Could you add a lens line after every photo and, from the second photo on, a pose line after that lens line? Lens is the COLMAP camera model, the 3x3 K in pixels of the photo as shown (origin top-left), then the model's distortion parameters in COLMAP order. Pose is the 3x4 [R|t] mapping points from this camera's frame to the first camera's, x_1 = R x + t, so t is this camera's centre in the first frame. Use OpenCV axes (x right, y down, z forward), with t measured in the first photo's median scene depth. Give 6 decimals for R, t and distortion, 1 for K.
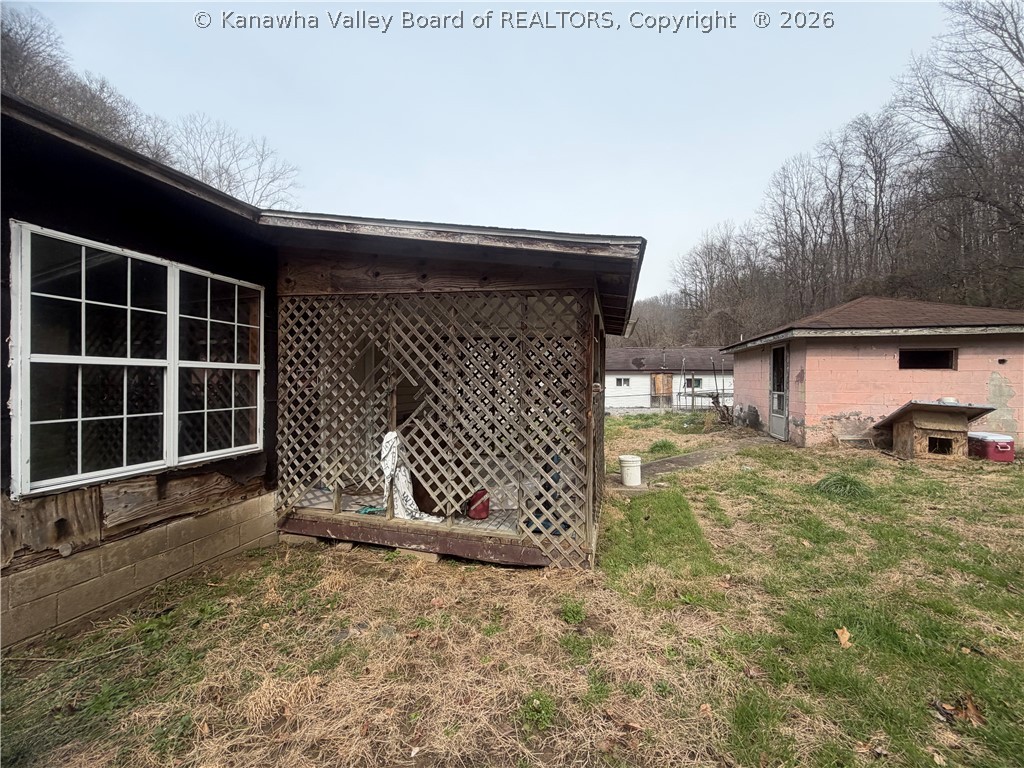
lens RADIAL K [[411.3, 0, 512.9], [0, 411.3, 383.9], [0, 0, 1]] dist [-0.001396, -0.000198]
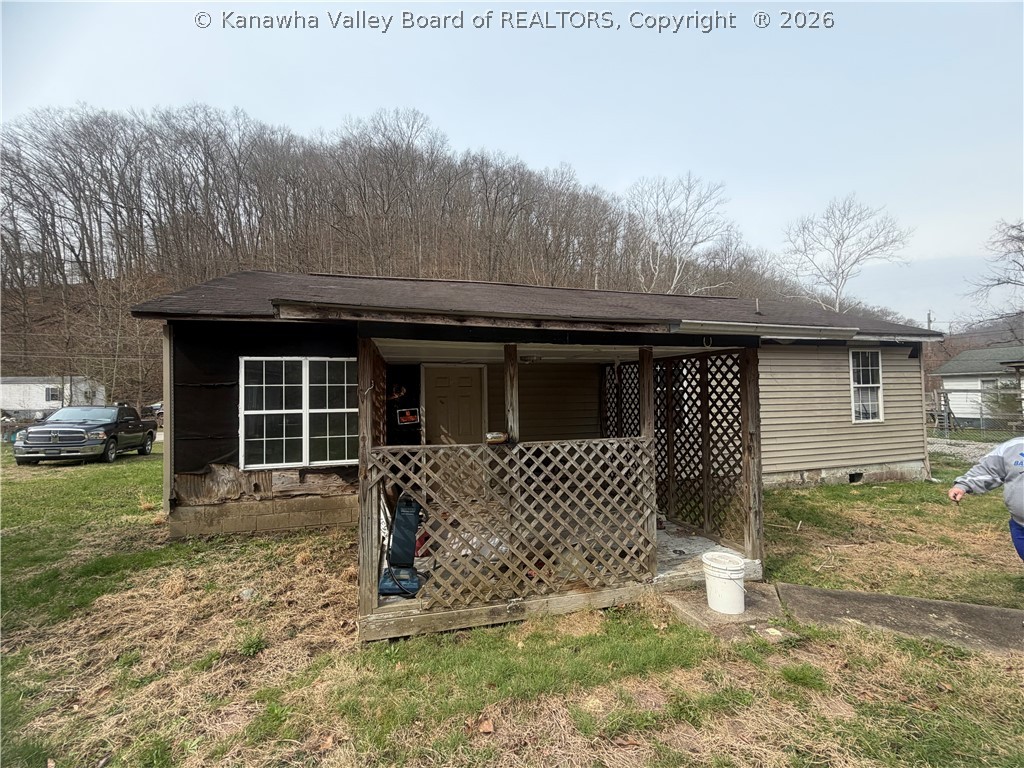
lens RADIAL K [[411.3, 0, 513.1], [0, 411.3, 383.4], [0, 0, 1]] dist [-0.001396, -0.000198]
pose [[0.488790, -0.036807, -0.871625, 1.293863], [0.011466, 0.999294, -0.035768, -0.099802], [0.872326, 0.007489, 0.488867, 0.917594]]
